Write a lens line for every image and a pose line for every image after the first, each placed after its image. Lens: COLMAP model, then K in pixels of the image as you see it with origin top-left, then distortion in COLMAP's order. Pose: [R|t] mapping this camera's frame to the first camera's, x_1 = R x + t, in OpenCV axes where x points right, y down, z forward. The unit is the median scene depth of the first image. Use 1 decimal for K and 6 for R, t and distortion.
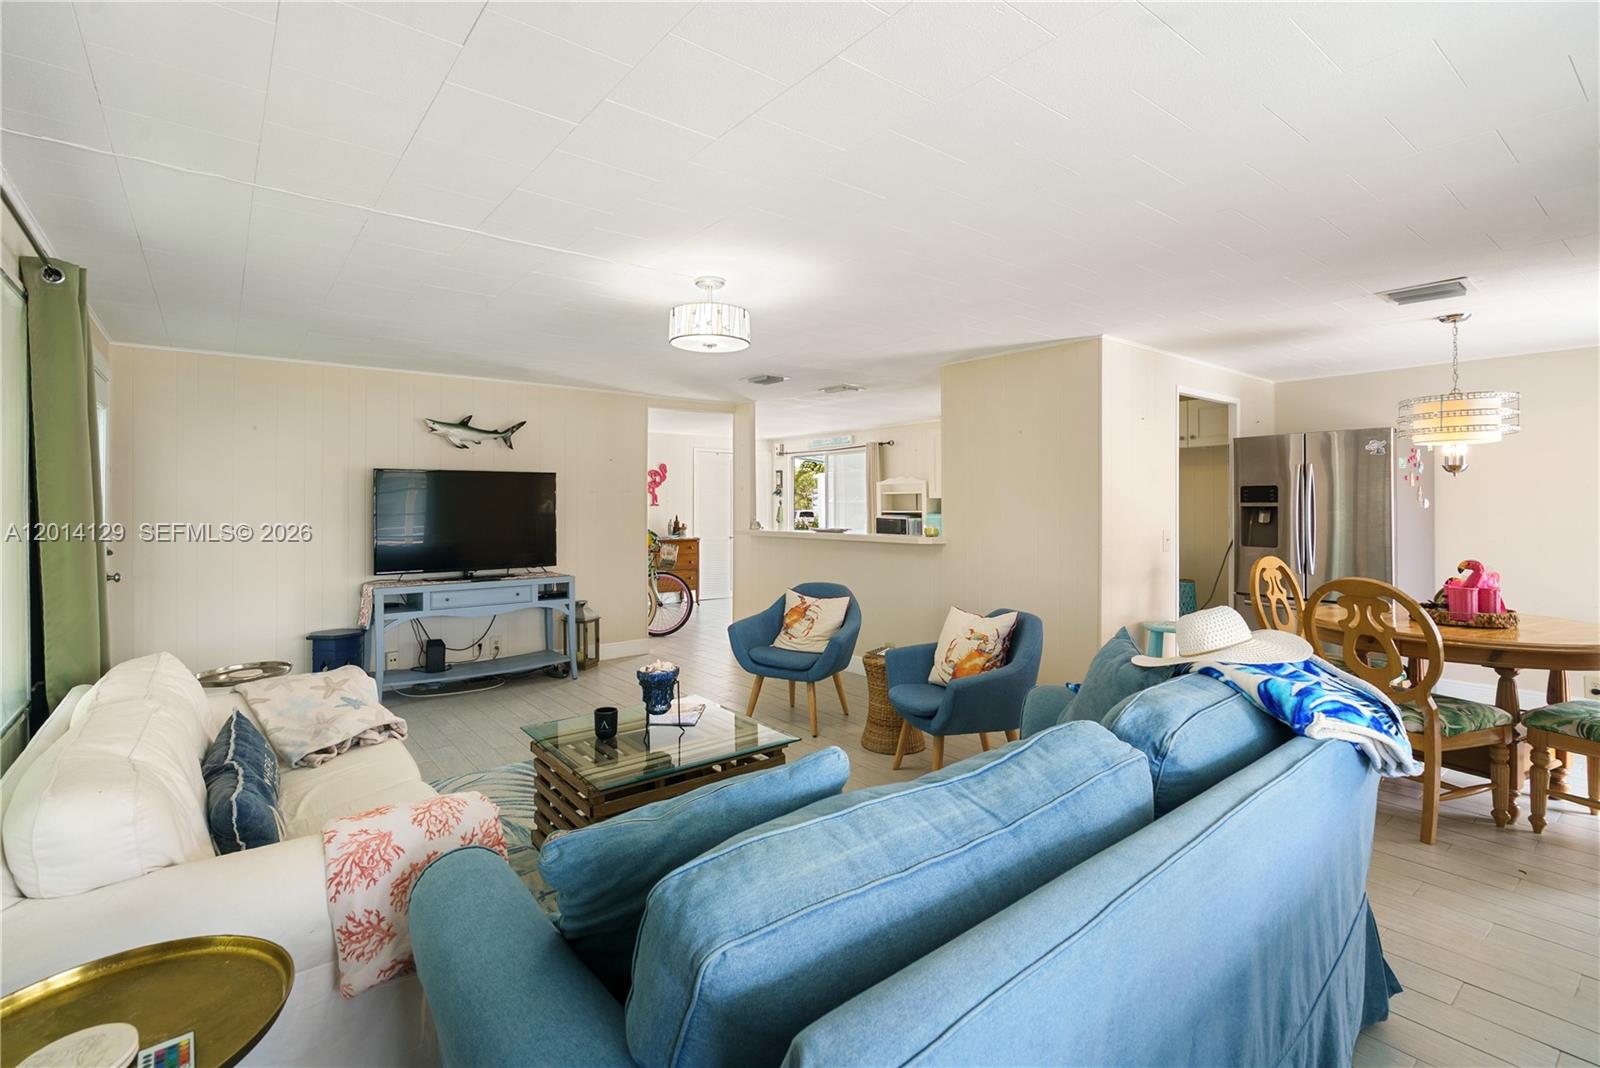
lens RADIAL K [[728.1, 0, 801.7], [0, 728.1, 523.5], [0, 0, 1]] dist [0.000061, 0.000004]
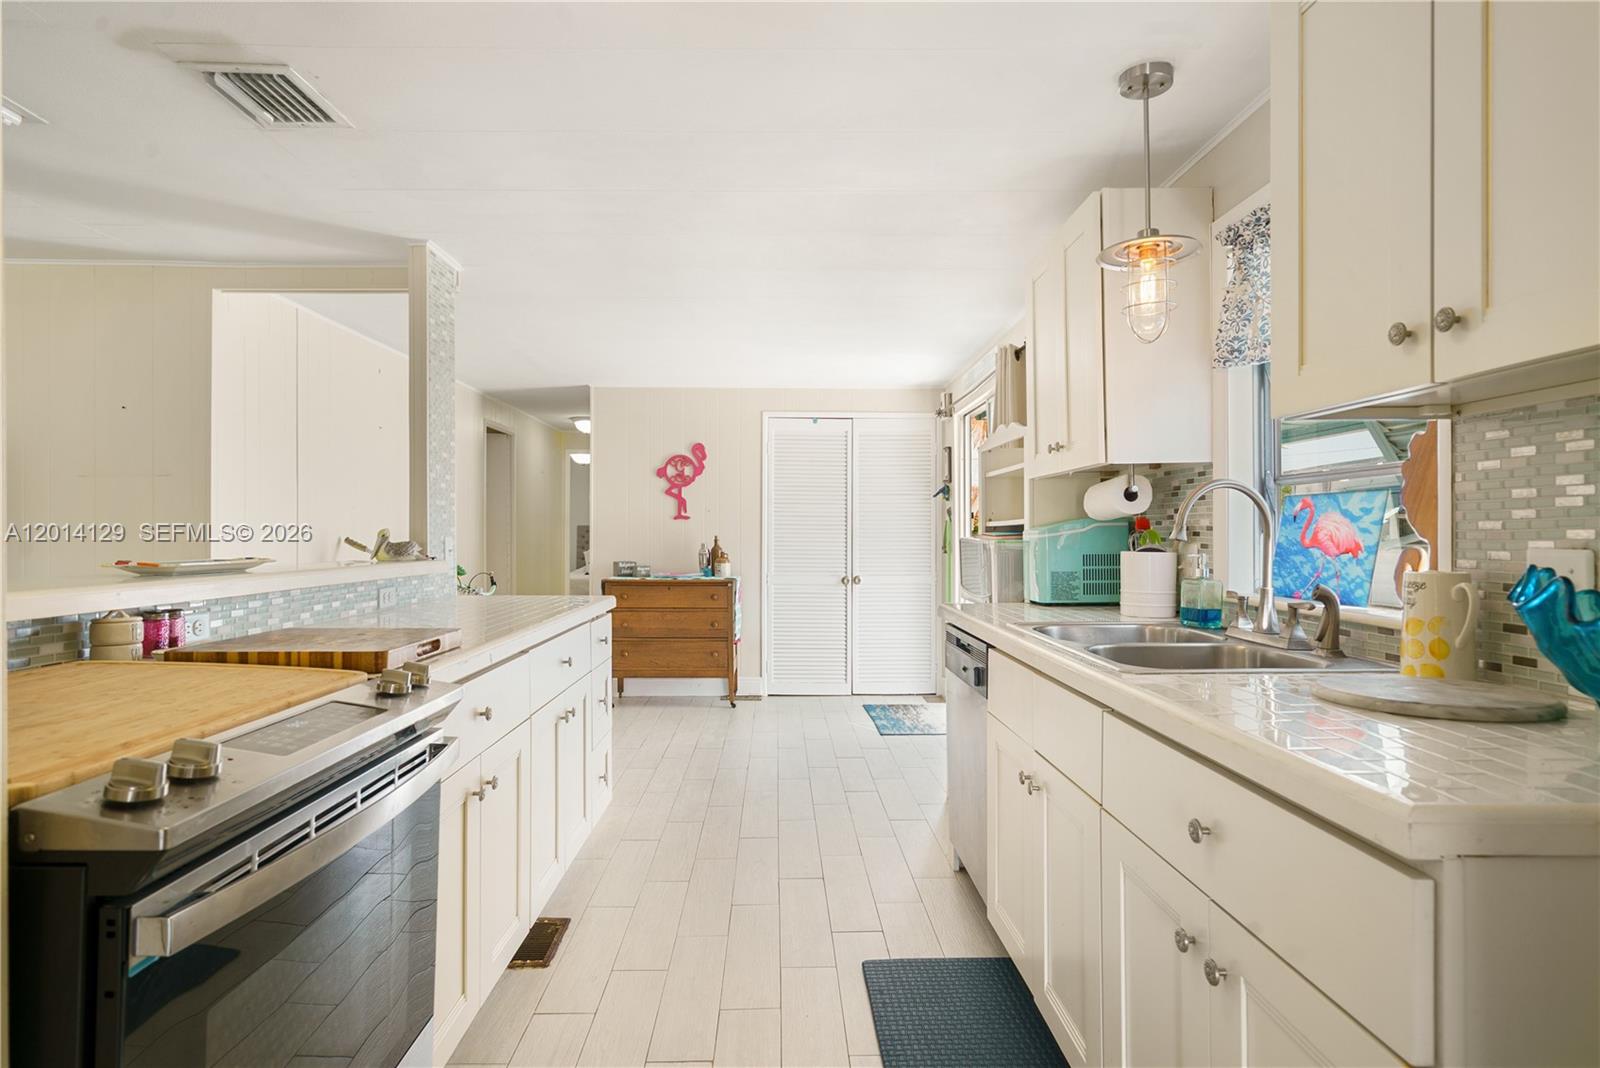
lens RADIAL K [[875.2, 0, 803.0], [0, 875.2, 533.3], [0, 0, 1]] dist [0.001183, 0.000100]
pose [[0.790896, -0.000342, -0.611950, 0.282233], [-0.017581, 0.999574, -0.023282, 0.000672], [0.611697, 0.029173, 0.790554, 0.525240]]
